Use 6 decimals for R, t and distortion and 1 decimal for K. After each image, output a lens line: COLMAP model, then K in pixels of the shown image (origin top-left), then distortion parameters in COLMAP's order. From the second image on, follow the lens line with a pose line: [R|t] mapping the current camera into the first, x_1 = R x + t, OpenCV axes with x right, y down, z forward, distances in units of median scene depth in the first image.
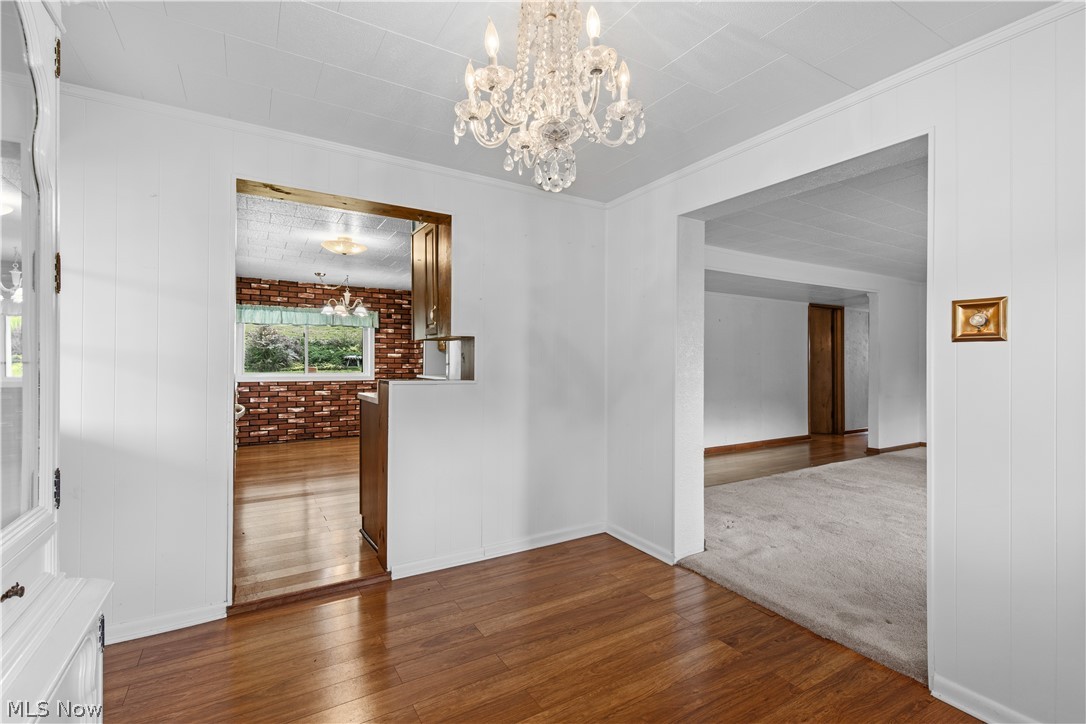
lens RADIAL K [[490.9, 0, 536.8], [0, 490.9, 359.4], [0, 0, 1]] dist [0.011824, -0.003384]
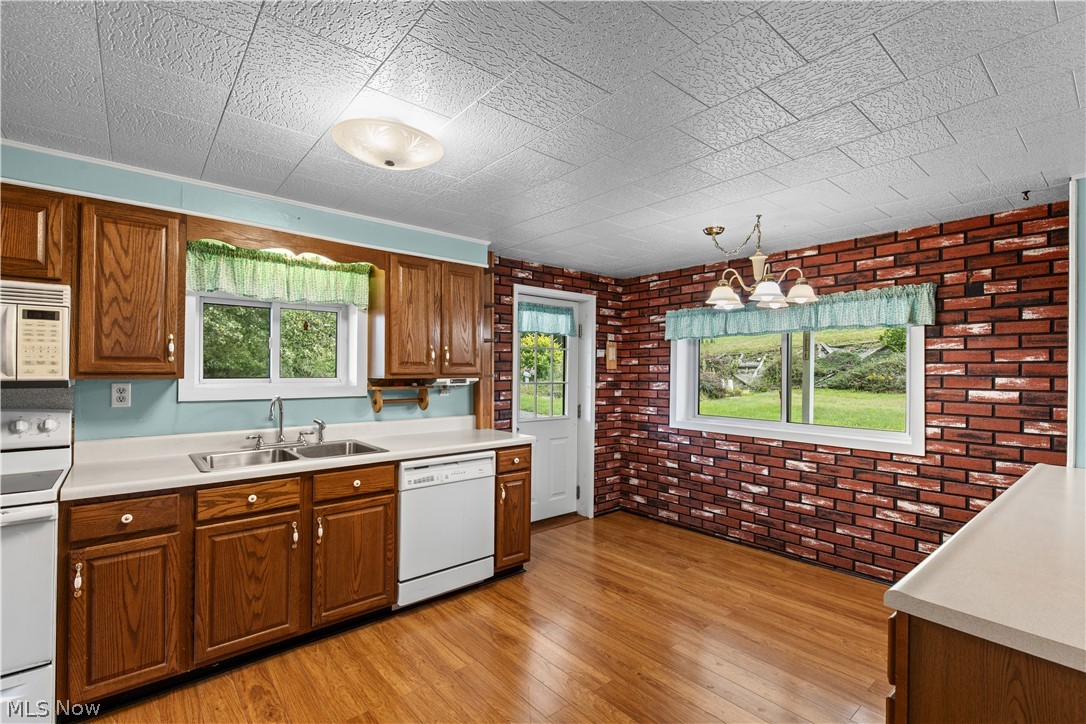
lens RADIAL K [[490.9, 0, 543.9], [0, 490.9, 367.8], [0, 0, 1]] dist [0.011824, -0.003384]
pose [[0.167240, -0.008179, -0.985882, 0.015214], [-0.000854, 0.999964, -0.008441, -0.027101], [0.985916, 0.002254, 0.167227, 0.658525]]
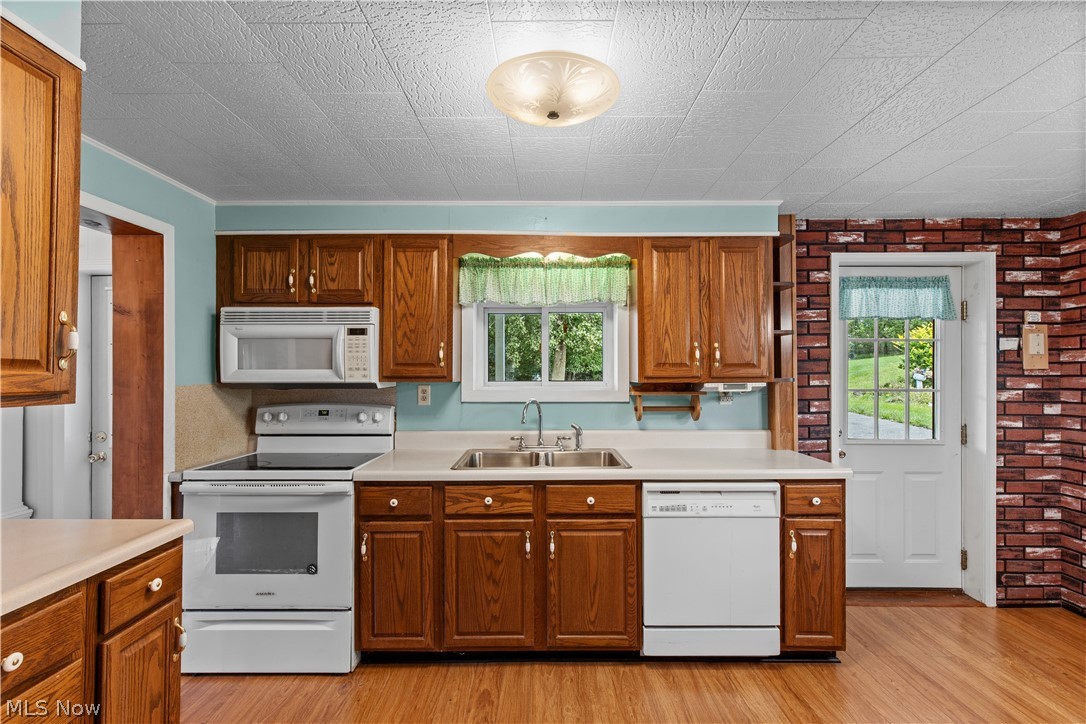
lens RADIAL K [[490.9, 0, 542.5], [0, 490.9, 368.9], [0, 0, 1]] dist [0.011824, -0.003384]
pose [[-0.511020, -0.008955, -0.859522, -0.069617], [0.002768, 0.999923, -0.012063, -0.027512], [0.859564, -0.008544, -0.510956, 0.720173]]
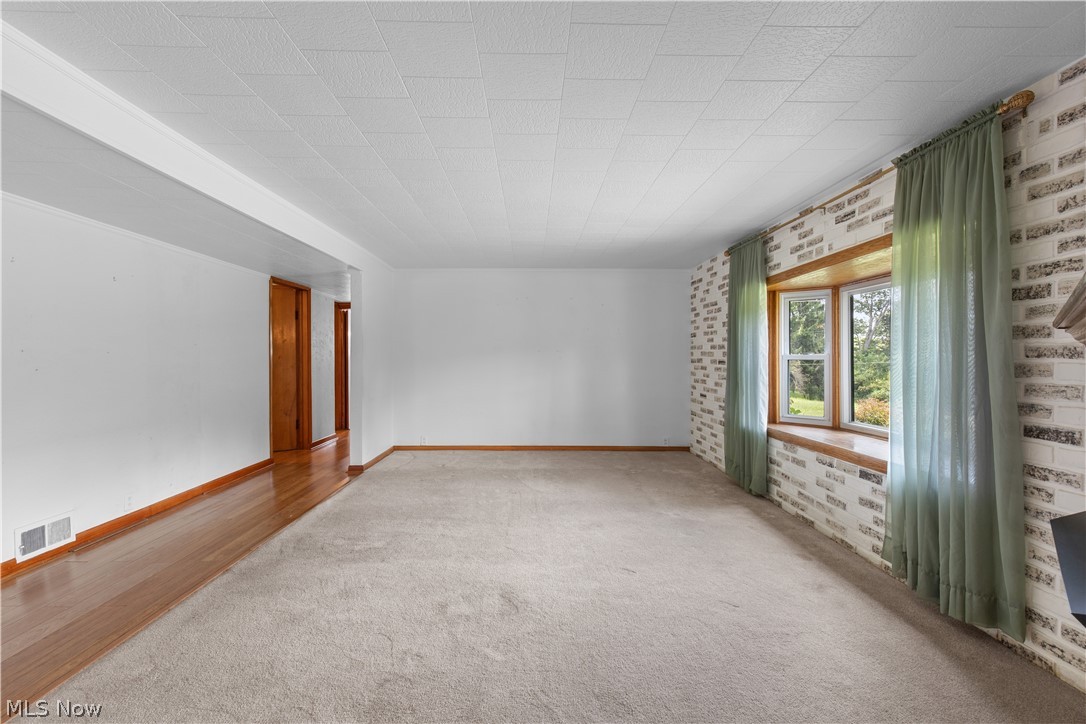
lens RADIAL K [[490.9, 0, 541.9], [0, 490.9, 360.0], [0, 0, 1]] dist [0.011824, -0.003384]
pose [[0.493119, -0.006466, 0.869938, 0.124767], [-0.002112, 0.999961, 0.008630, 0.001950], [-0.869959, -0.006093, 0.493086, 0.309733]]
